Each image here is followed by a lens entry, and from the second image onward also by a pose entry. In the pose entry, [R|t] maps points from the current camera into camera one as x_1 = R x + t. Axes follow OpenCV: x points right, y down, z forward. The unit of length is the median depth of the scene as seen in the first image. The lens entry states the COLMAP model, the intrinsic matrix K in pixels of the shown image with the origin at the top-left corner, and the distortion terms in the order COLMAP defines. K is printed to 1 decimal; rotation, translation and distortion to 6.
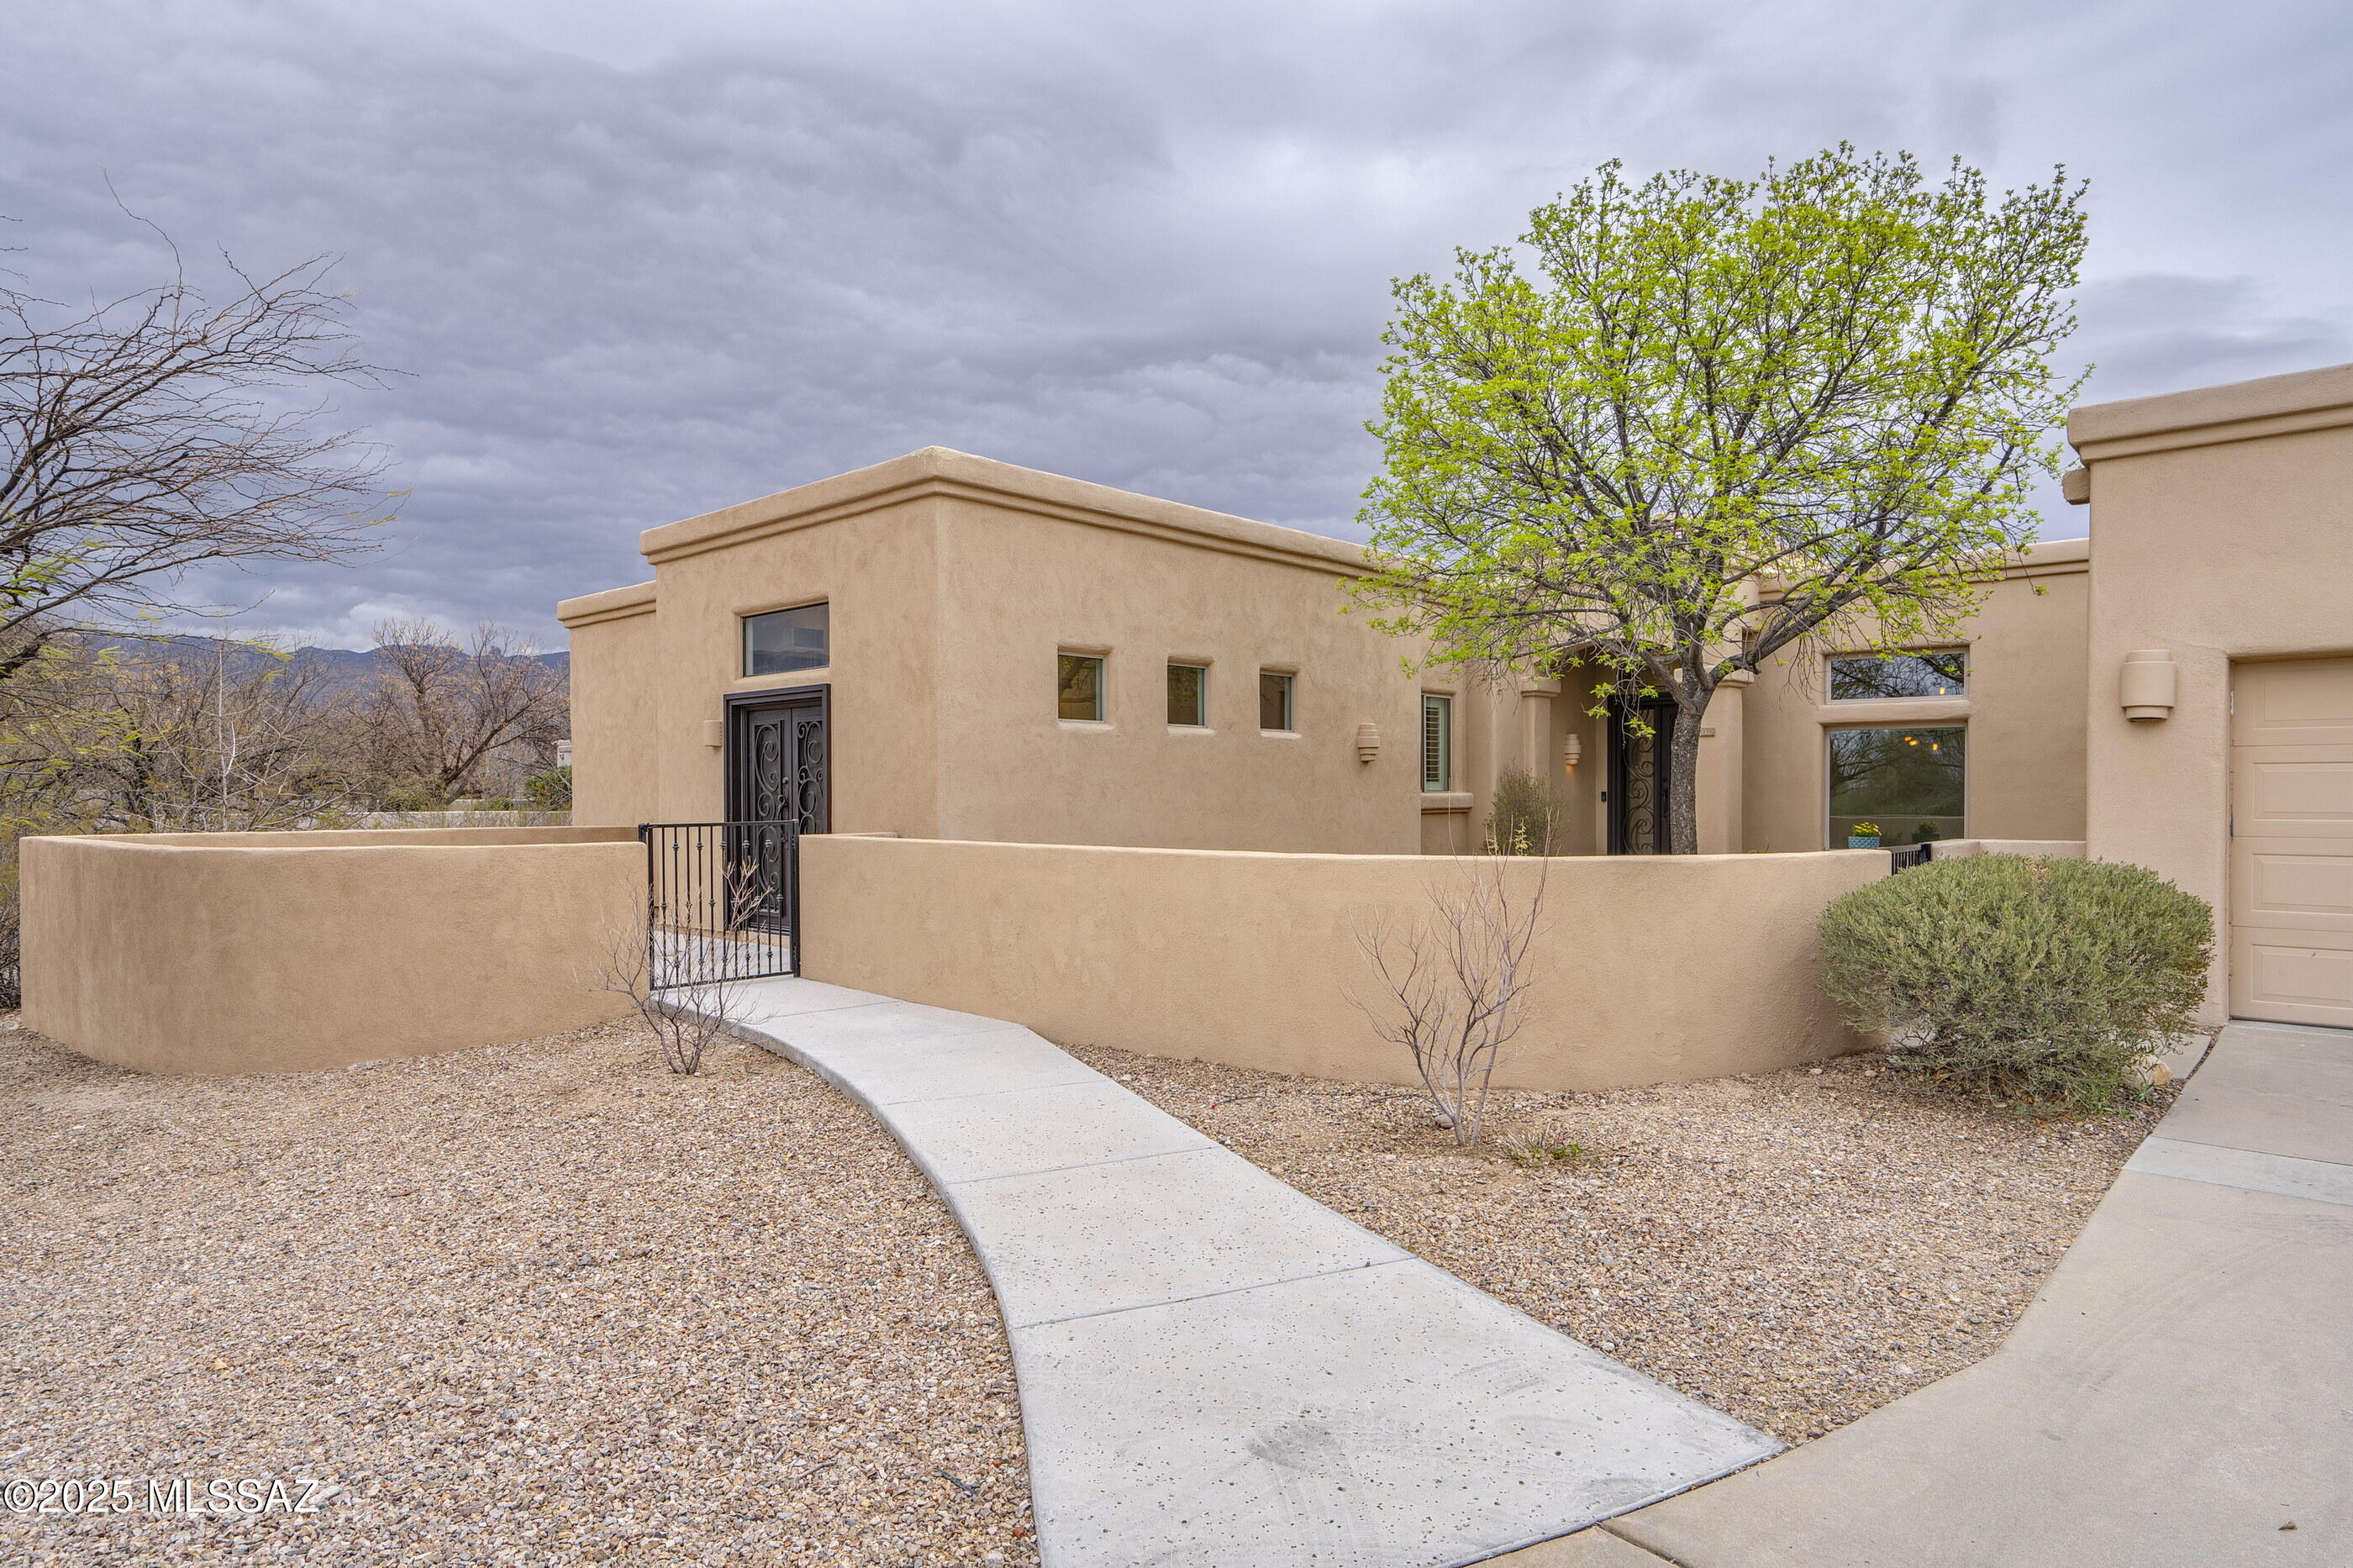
lens RADIAL K [[1328.5, 0, 1183.6], [0, 1328.5, 803.6], [0, 0, 1]] dist [-0.009388, 0.001175]
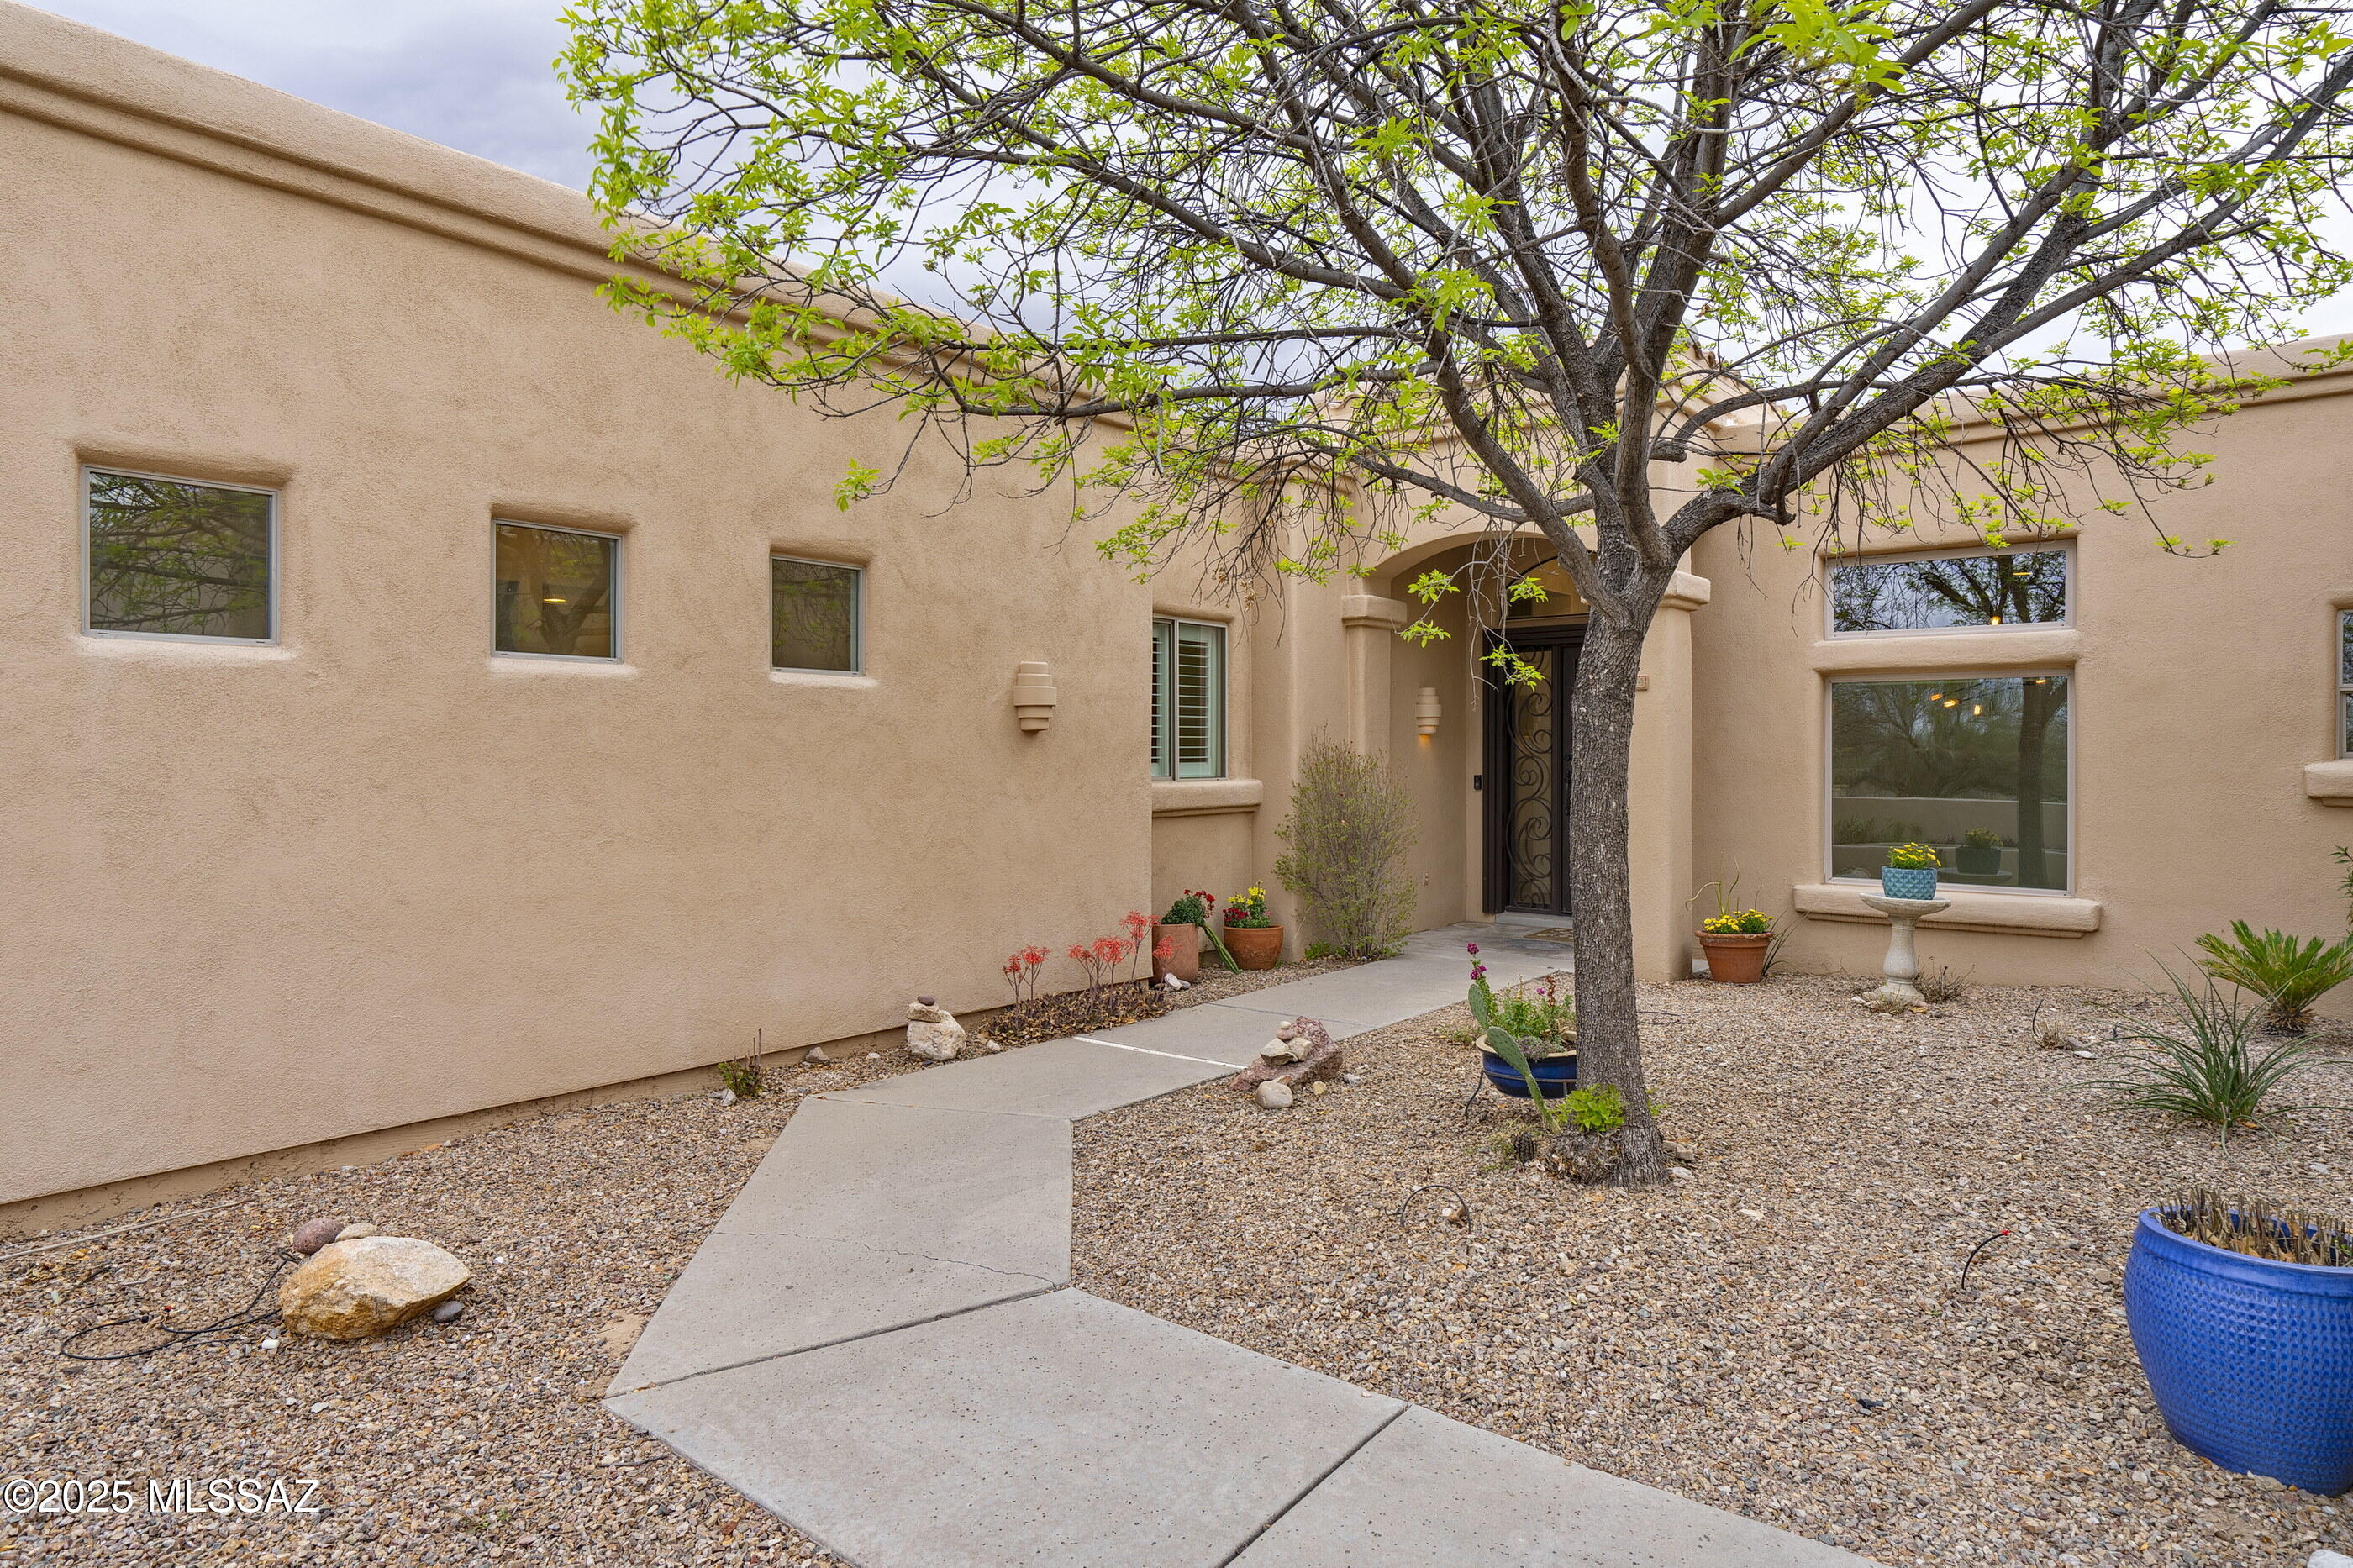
lens RADIAL K [[1305.7, 0, 1170.5], [0, 1305.7, 765.0], [0, 0, 1]] dist [-0.000197, 0.000412]
pose [[0.998883, 0.003499, 0.047123, 0.170329], [-0.003589, 0.999992, 0.001828, -0.018983], [-0.047116, -0.001995, 0.998887, 0.456462]]
